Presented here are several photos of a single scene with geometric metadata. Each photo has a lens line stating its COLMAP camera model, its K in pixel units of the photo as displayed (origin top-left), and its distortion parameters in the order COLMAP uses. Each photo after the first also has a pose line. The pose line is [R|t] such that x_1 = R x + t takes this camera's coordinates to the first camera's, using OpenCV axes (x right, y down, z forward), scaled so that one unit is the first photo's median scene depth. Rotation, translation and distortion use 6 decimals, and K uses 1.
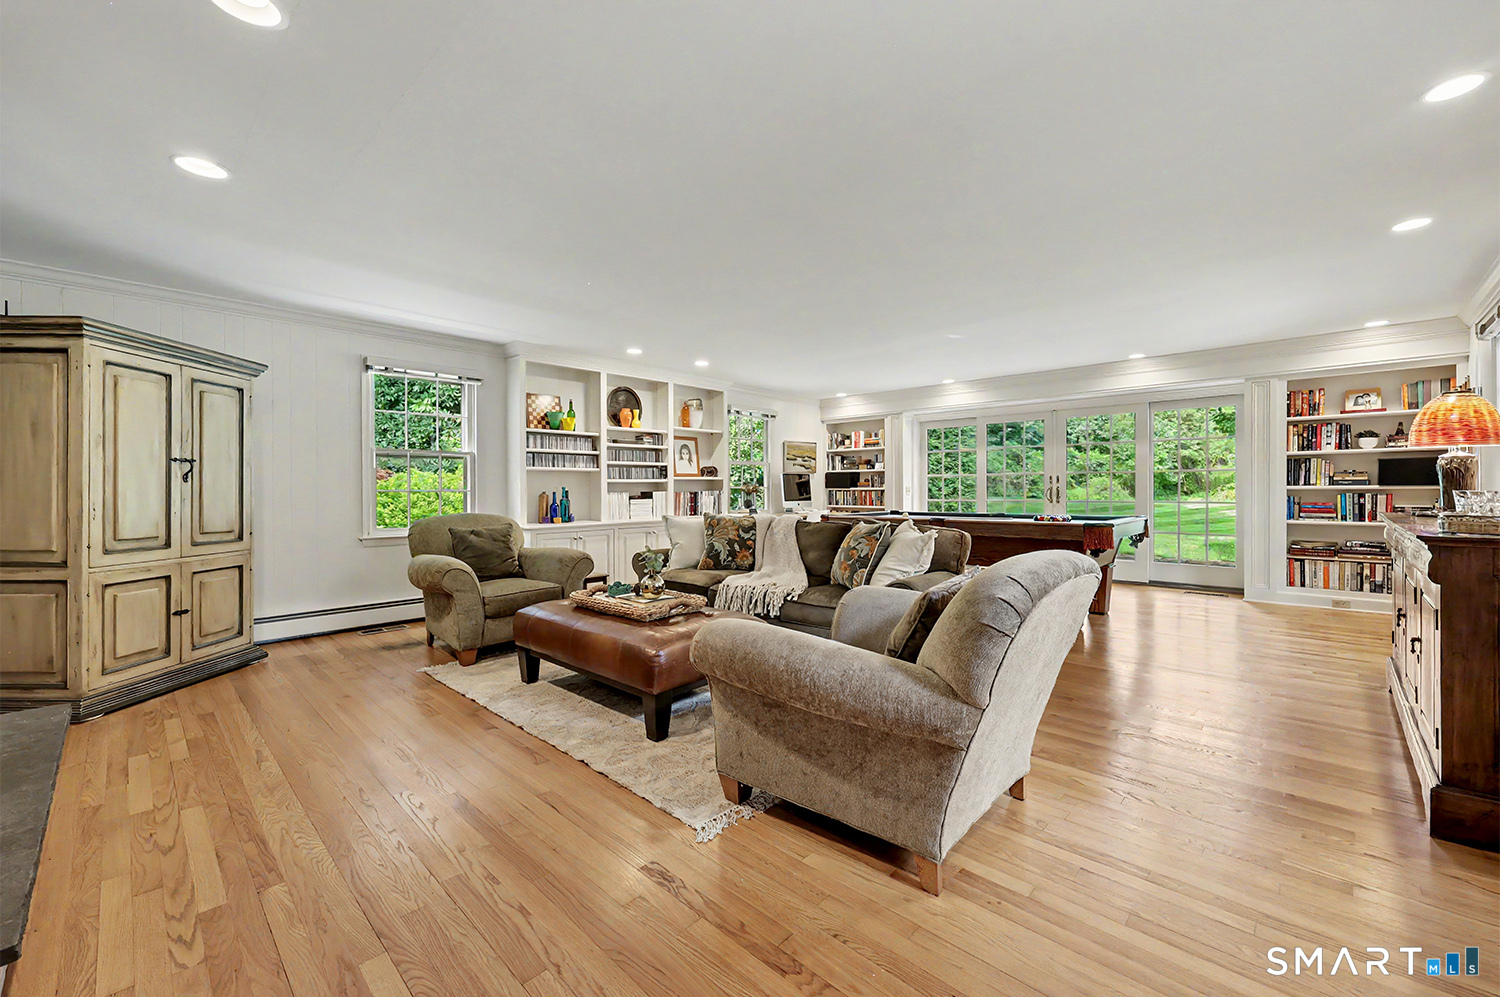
lens RADIAL K [[608.4, 0, 748.1], [0, 608.4, 499.1], [0, 0, 1]] dist [0.003297, -0.000322]
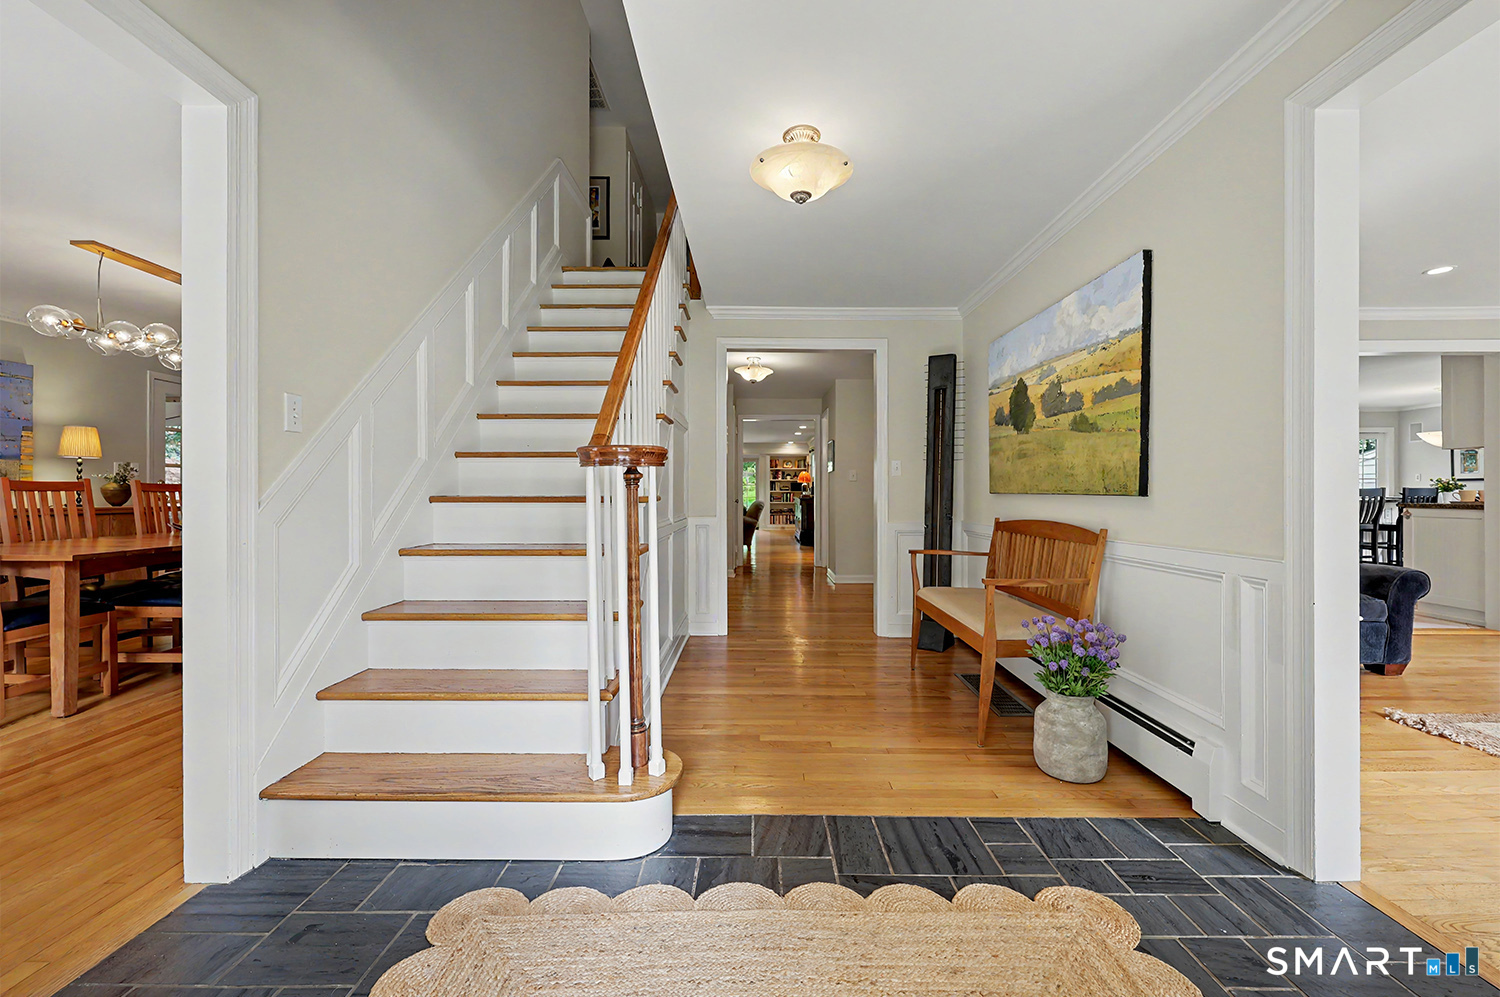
lens RADIAL K [[608.4, 0, 751.8], [0, 608.4, 495.2], [0, 0, 1]] dist [0.003297, -0.000322]
pose [[0.730967, -0.000383, 0.682413, -1.246142], [0.002993, 0.999992, -0.002645, 0.007852], [-0.682406, 0.003976, 0.730962, -1.147518]]
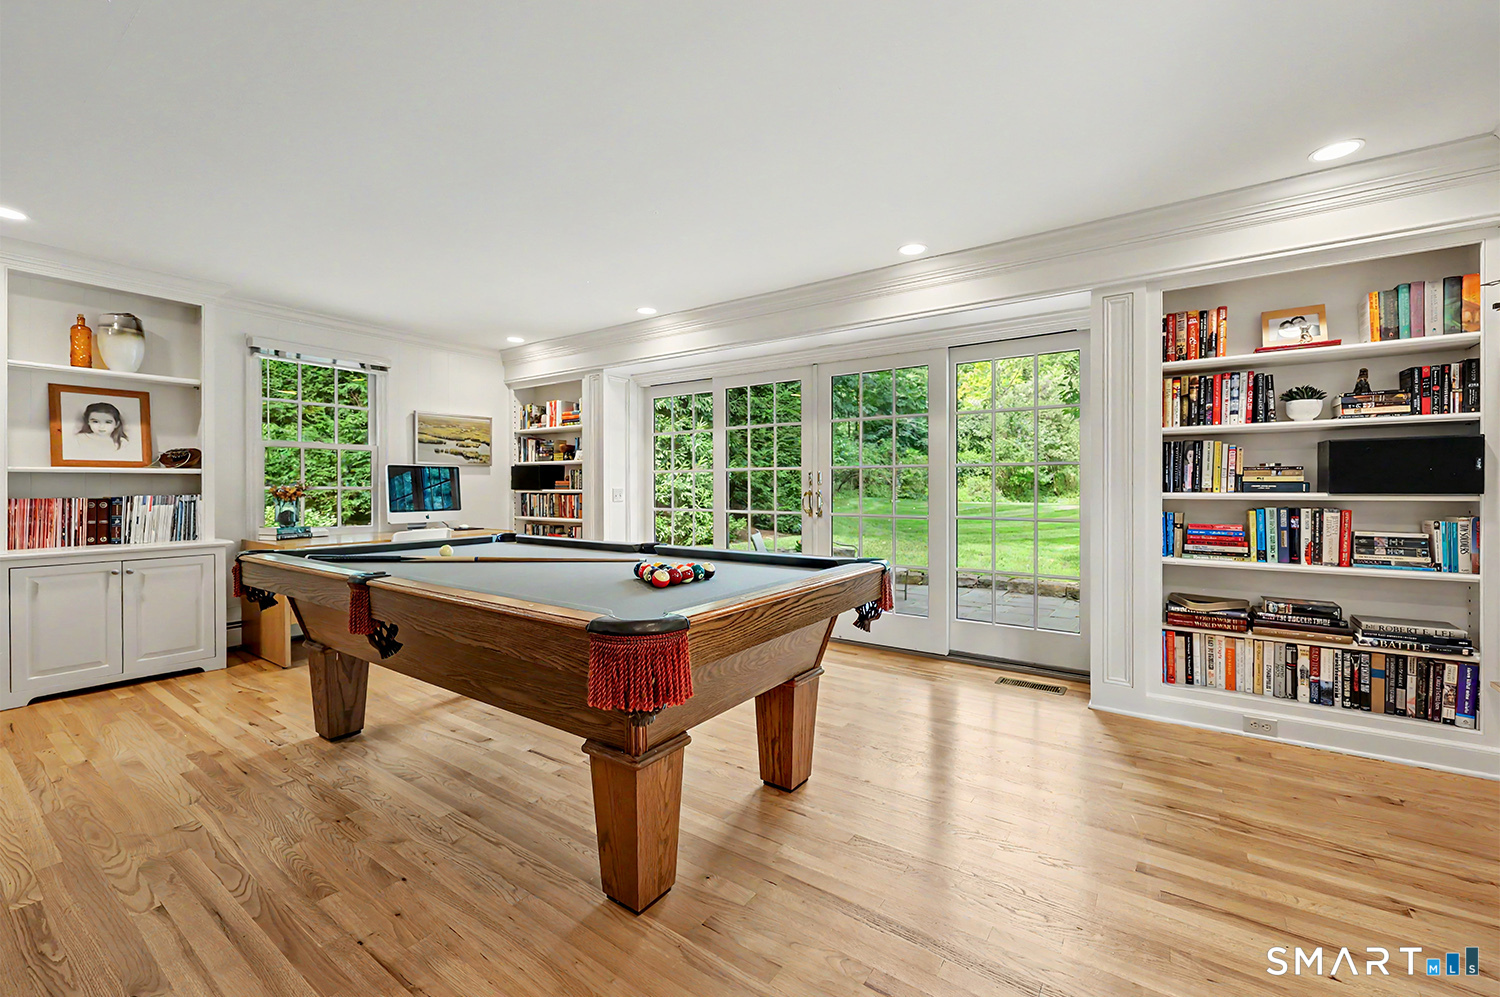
lens RADIAL K [[608.4, 0, 754.0], [0, 608.4, 494.0], [0, 0, 1]] dist [0.003297, -0.000322]
pose [[0.987954, 0.002871, 0.154719, 0.456755], [-0.002039, 0.999983, -0.005536, -0.016760], [-0.154732, 0.005153, 0.987943, 0.538468]]
